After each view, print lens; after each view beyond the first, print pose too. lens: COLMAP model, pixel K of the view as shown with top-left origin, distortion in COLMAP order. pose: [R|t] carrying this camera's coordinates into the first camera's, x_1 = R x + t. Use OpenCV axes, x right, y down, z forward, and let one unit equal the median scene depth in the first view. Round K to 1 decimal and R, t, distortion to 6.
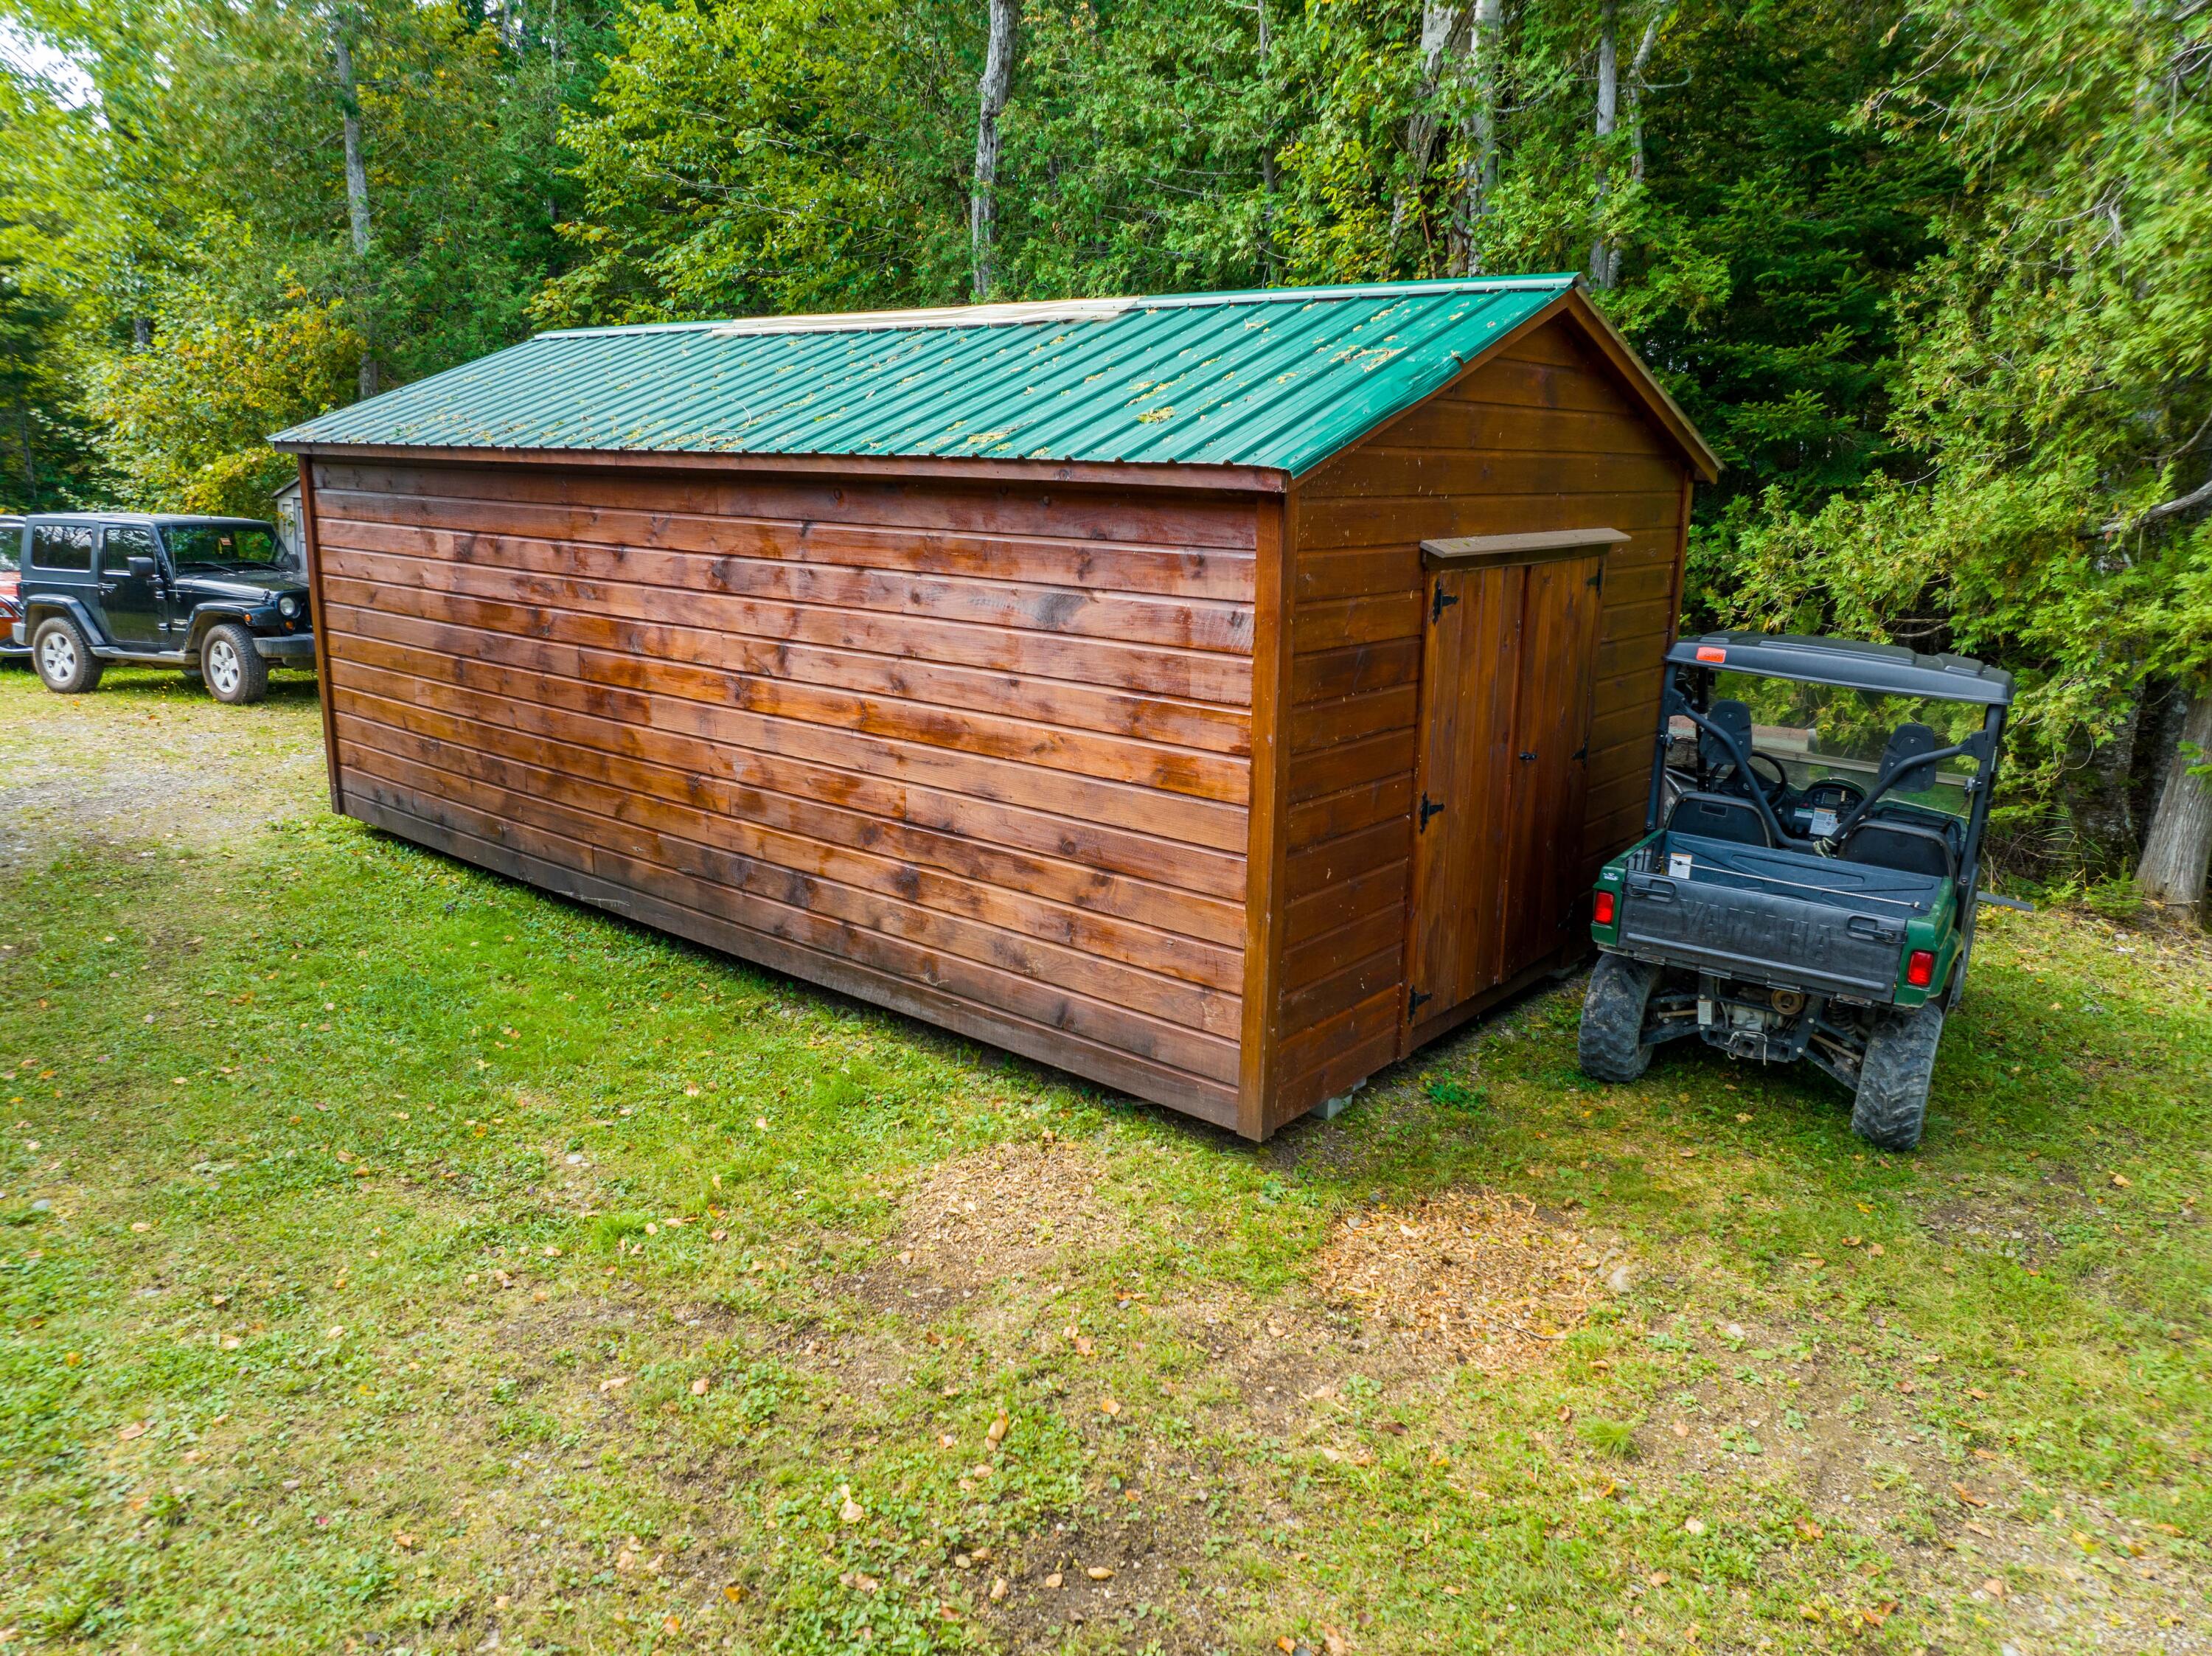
lens RADIAL K [[1540.3, 0, 1109.9], [0, 1540.3, 829.9], [0, 0, 1]] dist [-0.039207, 0.010055]
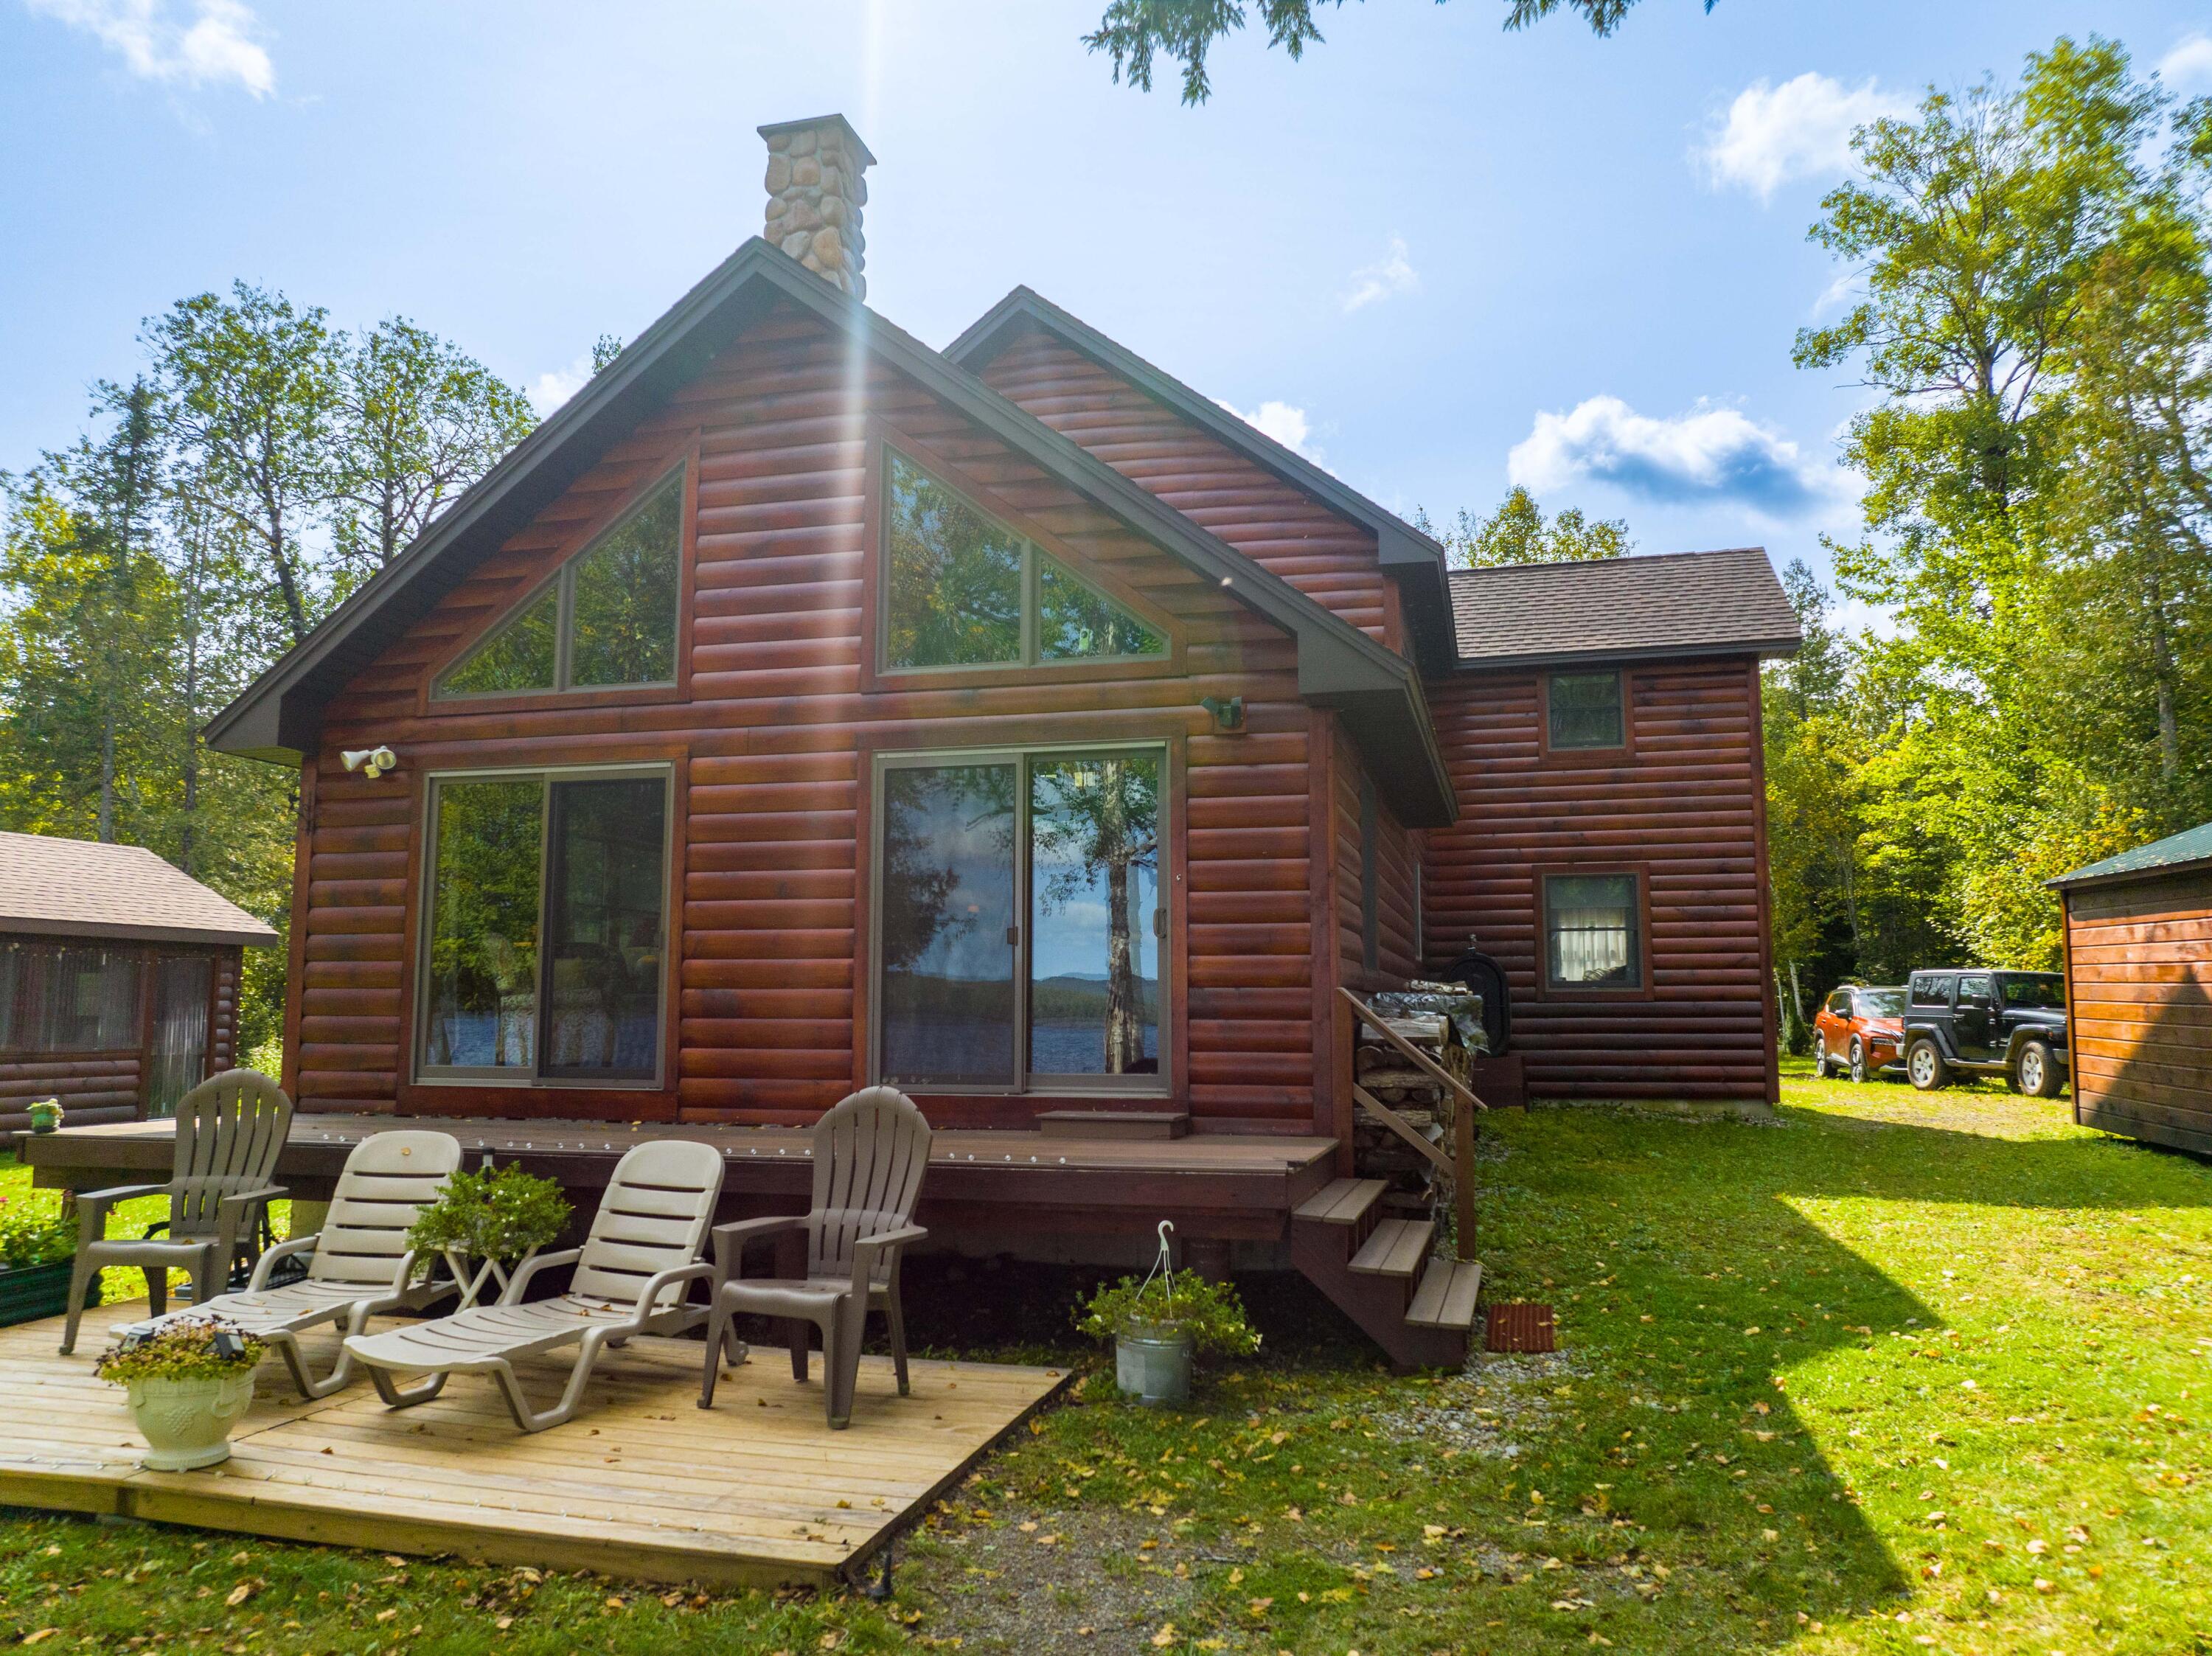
lens RADIAL K [[1540.3, 0, 1108.9], [0, 1540.3, 825.5], [0, 0, 1]] dist [-0.039207, 0.010055]
pose [[0.449272, -0.107462, -0.886908, 0.285181], [-0.214176, 0.950835, -0.223700, 0.167038], [0.867343, 0.290457, 0.404168, -0.347066]]
